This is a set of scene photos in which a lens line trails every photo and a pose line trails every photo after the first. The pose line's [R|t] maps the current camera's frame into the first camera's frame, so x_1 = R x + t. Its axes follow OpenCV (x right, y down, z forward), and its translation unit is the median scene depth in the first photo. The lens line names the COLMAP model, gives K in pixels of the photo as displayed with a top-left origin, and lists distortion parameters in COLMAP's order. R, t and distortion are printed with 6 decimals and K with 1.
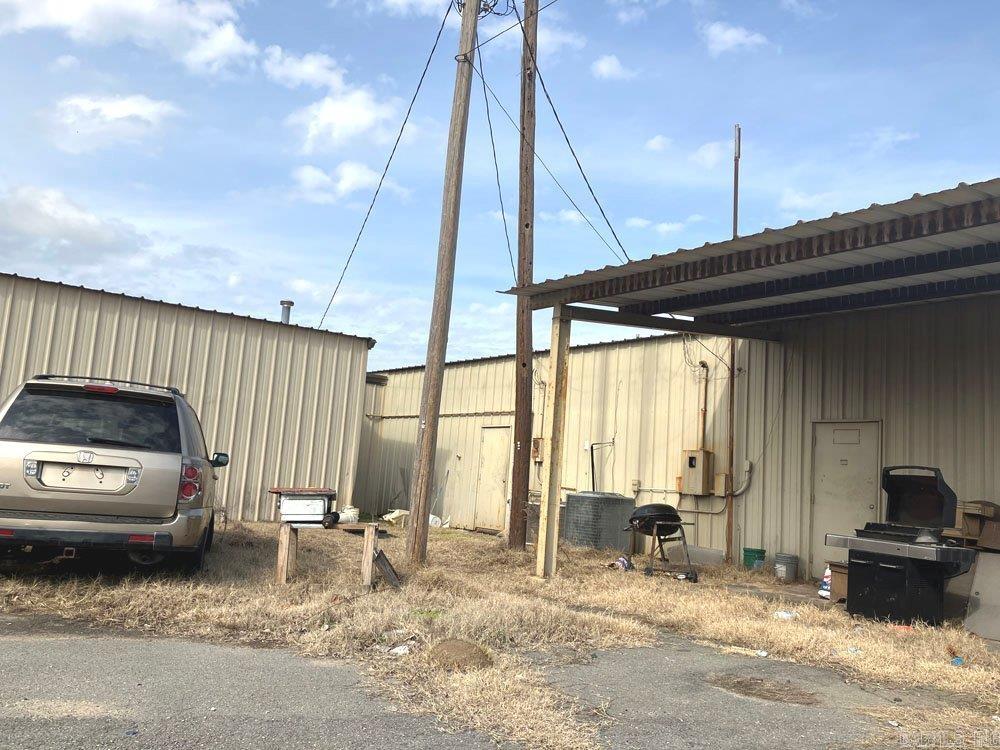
lens RADIAL K [[830.0, 0, 512.3], [0, 830.0, 374.9], [0, 0, 1]] dist [0.072605, -0.099939]
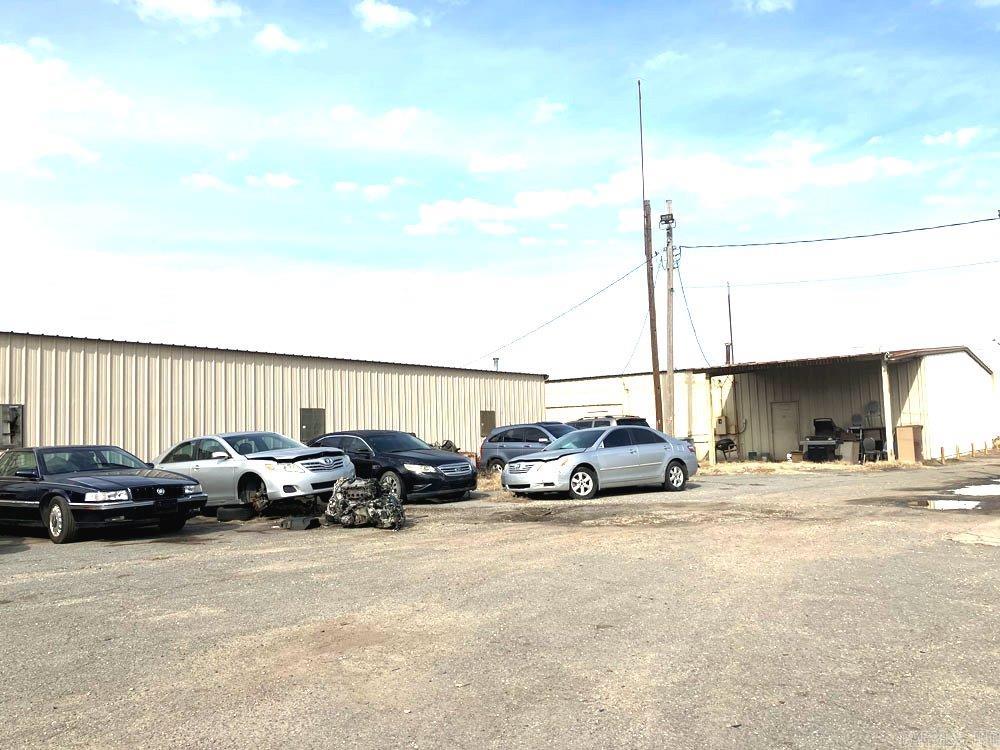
lens RADIAL K [[833.5, 0, 497.2], [0, 833.5, 364.1], [0, 0, 1]] dist [0.091957, -0.106793]
pose [[0.965437, -0.074938, 0.249633, -1.090904], [0.064800, 0.996714, 0.048596, -0.241596], [-0.252454, -0.030740, 0.967120, -1.309196]]
